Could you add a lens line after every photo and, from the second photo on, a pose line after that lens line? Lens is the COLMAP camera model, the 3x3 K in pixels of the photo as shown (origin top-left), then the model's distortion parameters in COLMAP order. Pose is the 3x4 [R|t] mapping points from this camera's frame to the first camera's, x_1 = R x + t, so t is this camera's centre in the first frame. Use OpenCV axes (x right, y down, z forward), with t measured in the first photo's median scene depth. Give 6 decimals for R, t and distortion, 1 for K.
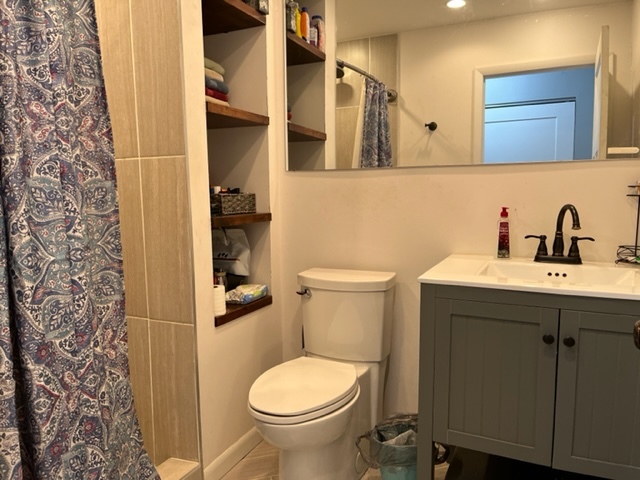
lens RADIAL K [[490.8, 0, 322.4], [0, 490.8, 245.1], [0, 0, 1]] dist [0.036621, -0.064695]
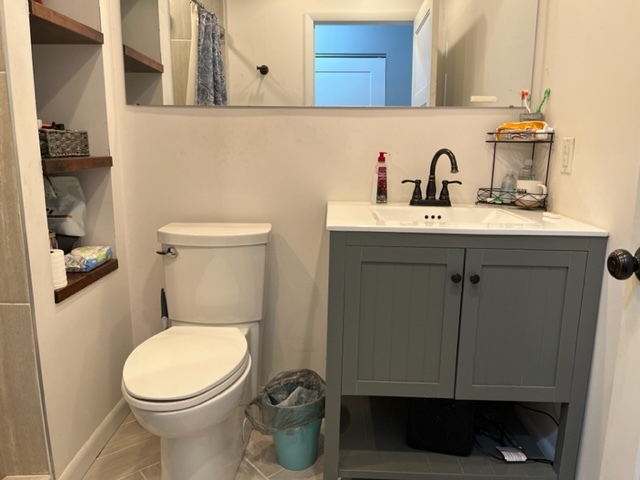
lens RADIAL K [[490.8, 0, 321.7], [0, 490.8, 237.0], [0, 0, 1]] dist [0.036621, -0.064695]
pose [[0.910646, -0.055730, 0.409411, -0.149030], [0.024997, 0.996478, 0.080043, 0.011227], [-0.412430, -0.062657, 0.908832, 0.131977]]
